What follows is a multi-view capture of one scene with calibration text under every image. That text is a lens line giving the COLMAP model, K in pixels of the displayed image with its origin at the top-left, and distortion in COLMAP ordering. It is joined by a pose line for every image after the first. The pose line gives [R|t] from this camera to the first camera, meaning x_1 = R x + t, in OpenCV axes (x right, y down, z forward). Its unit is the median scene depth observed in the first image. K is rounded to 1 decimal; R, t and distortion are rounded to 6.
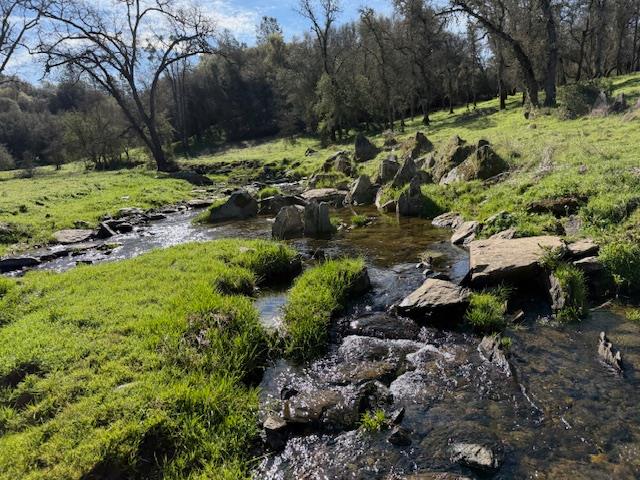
lens RADIAL K [[451.4, 0, 319.3], [0, 451.4, 228.4], [0, 0, 1]] dist [0.087879, -0.113645]
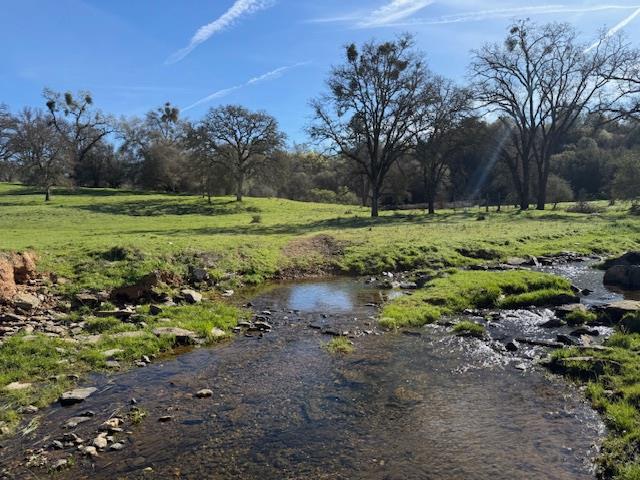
lens RADIAL K [[447.1, 0, 314.8], [0, 447.1, 233.3], [0, 0, 1]] dist [0.038375, -0.042706]
pose [[0.412433, 0.120536, -0.902978, 0.159914], [-0.160397, 0.985331, 0.058268, -0.014974], [0.896756, 0.120803, 0.425717, -0.111102]]
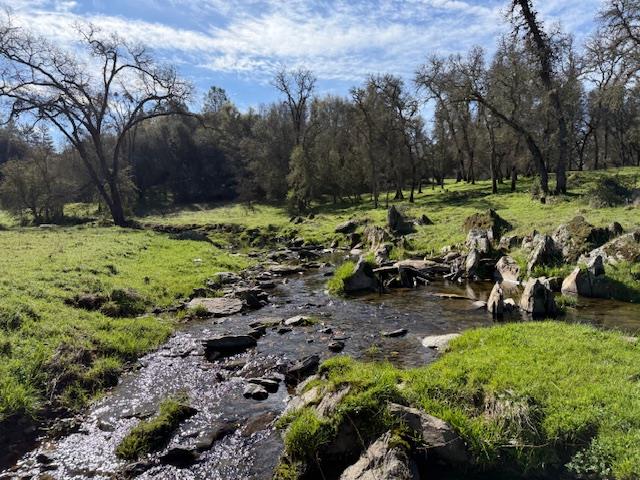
lens RADIAL K [[446.2, 0, 319.6], [0, 446.2, 239.4], [0, 0, 1]] dist [0.092549, -0.128593]
pose [[0.983015, 0.055723, 0.174862, -0.105427], [-0.033090, 0.990991, -0.129775, -0.000751], [-0.180518, 0.121785, 0.976003, 0.030939]]
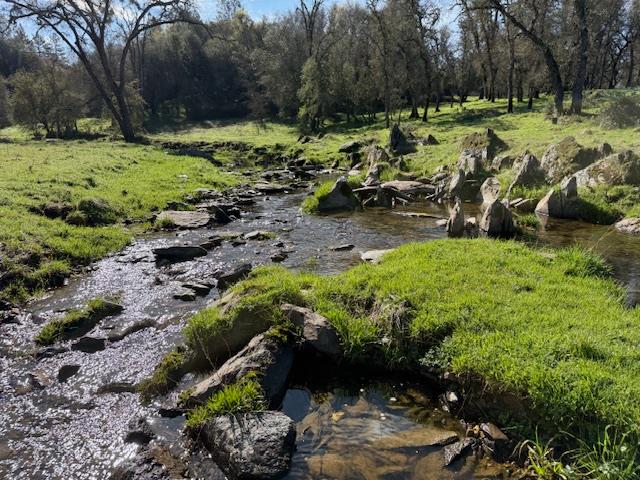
lens RADIAL K [[449.7, 0, 321.8], [0, 449.7, 237.8], [0, 0, 1]] dist [0.068766, -0.086165]
pose [[0.988244, 0.049352, 0.144701, -0.084908], [-0.055741, 0.997626, 0.040434, 0.000613], [-0.142362, -0.048025, 0.988649, 0.024976]]
